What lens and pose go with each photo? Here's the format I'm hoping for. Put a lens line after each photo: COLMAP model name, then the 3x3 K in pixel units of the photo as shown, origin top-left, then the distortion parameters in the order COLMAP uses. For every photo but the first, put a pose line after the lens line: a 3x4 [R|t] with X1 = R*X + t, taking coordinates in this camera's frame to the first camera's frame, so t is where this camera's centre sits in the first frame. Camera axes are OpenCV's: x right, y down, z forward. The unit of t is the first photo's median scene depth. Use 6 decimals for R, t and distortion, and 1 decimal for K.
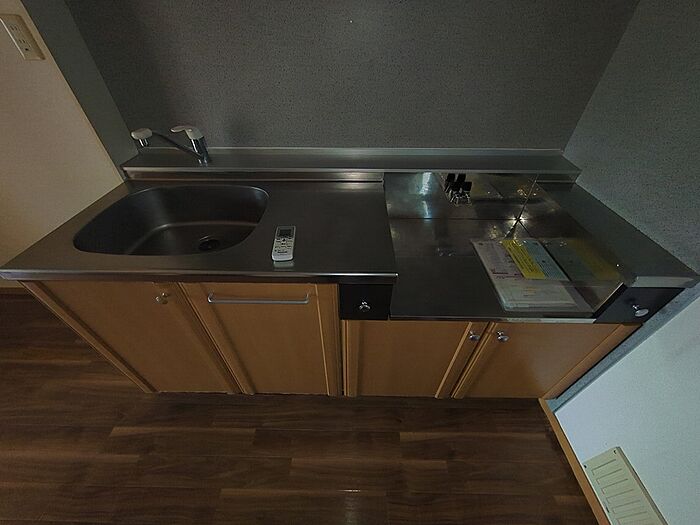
lens RADIAL K [[276.7, 0, 350.0], [0, 276.7, 262.5], [0, 0, 1]] dist [0.001127, 0.000134]
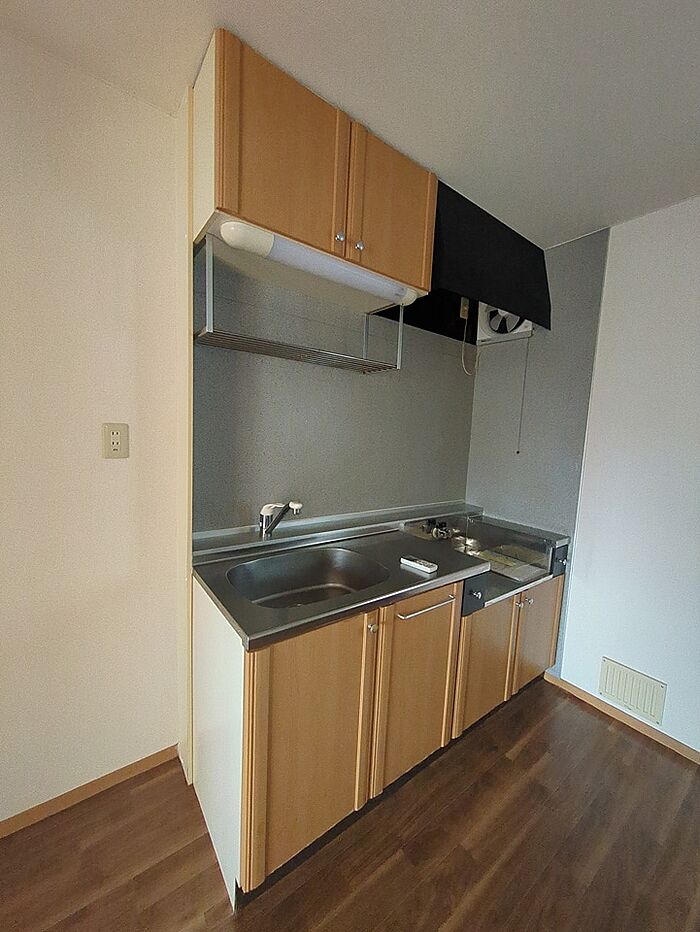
lens RADIAL K [[368.4, 0, 347.8], [0, 368.4, 469.0], [0, 0, 1]] dist [0.001127, 0.000134]
pose [[0.788672, -0.022983, 0.614384, -1.146813], [0.366417, 0.820008, -0.439687, 0.153826], [-0.493695, 0.571890, 0.655139, -0.198640]]
